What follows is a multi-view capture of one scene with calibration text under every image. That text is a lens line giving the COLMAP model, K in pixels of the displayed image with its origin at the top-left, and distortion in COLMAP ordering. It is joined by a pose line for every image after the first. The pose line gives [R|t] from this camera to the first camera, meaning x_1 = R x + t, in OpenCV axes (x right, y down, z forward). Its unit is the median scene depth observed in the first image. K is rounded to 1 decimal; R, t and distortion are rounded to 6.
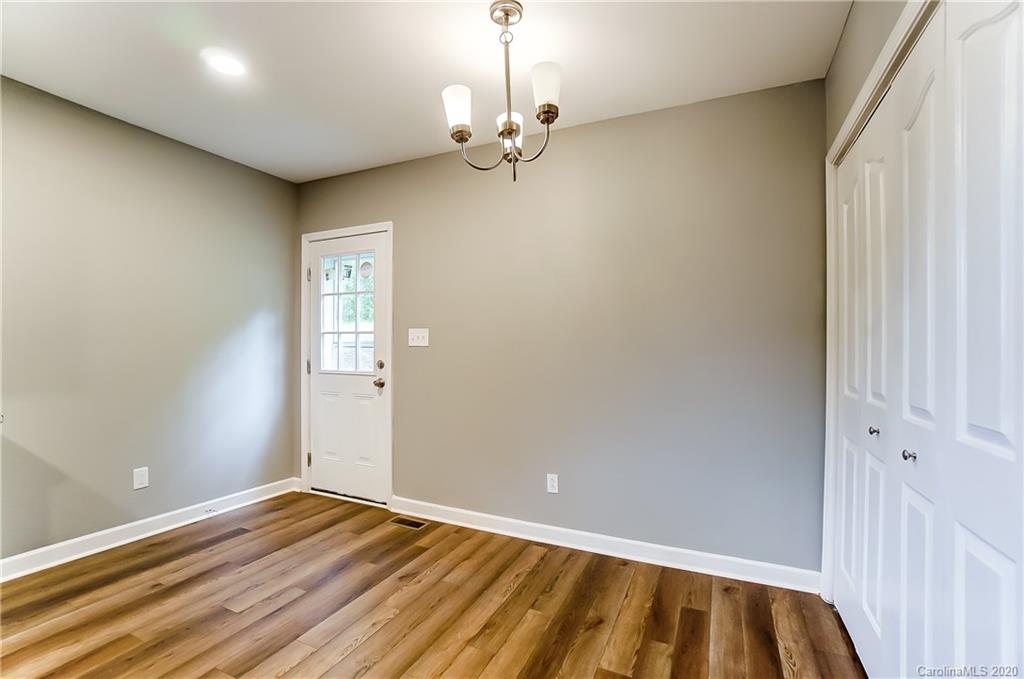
lens RADIAL K [[458.1, 0, 504.7], [0, 458.1, 354.1], [0, 0, 1]] dist [-0.073175, 0.027193]
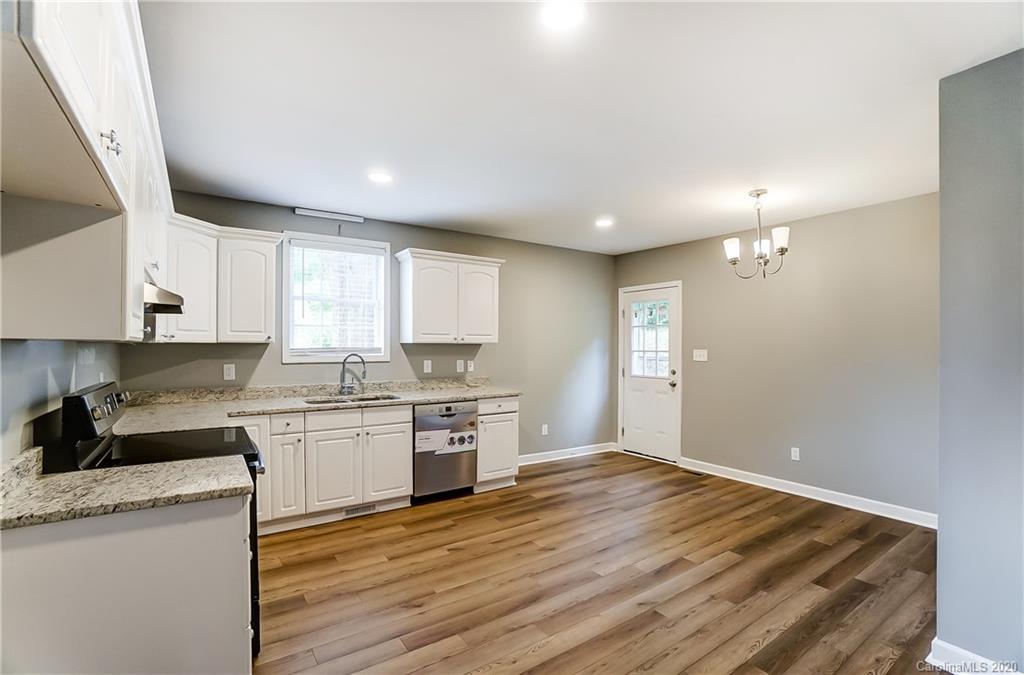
lens RADIAL K [[458.1, 0, 504.7], [0, 458.1, 352.1], [0, 0, 1]] dist [-0.073175, 0.027193]
pose [[0.859313, 0.001051, -0.511449, 0.028181], [-0.005617, 0.999957, -0.007382, -0.034651], [0.511419, 0.009216, 0.859282, -0.704738]]
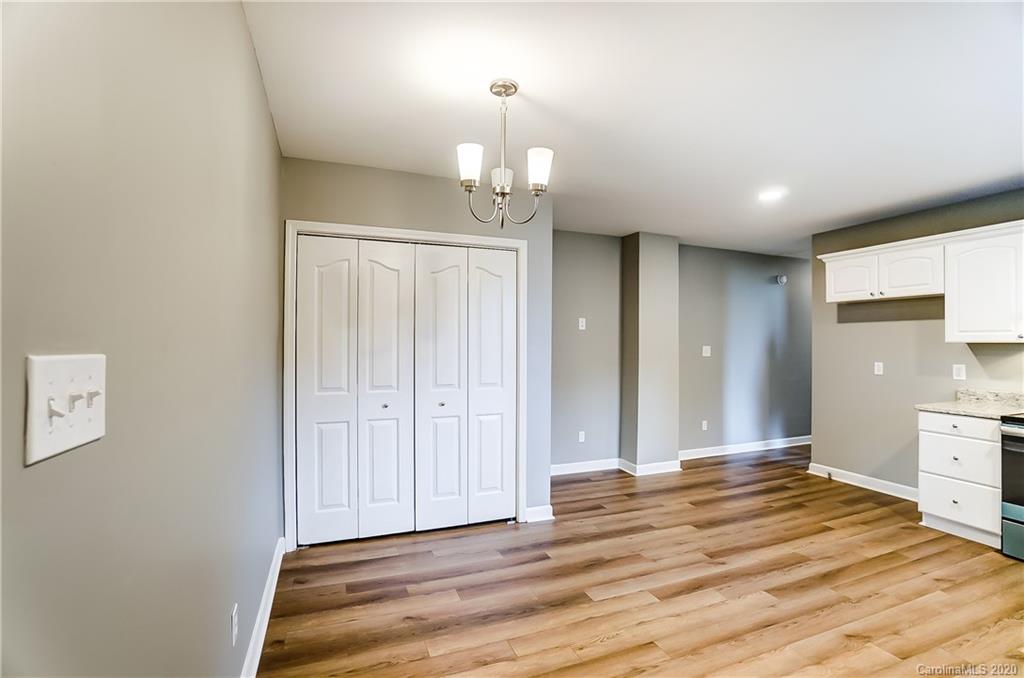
lens RADIAL K [[450.6, 0, 497.7], [0, 450.6, 343.3], [0, 0, 1]] dist [-0.070057, 0.022323]
pose [[-0.712487, -0.006418, 0.701656, -0.467643], [0.004958, 0.999887, 0.014181, -0.067191], [-0.701668, 0.013583, -0.712374, 1.062141]]
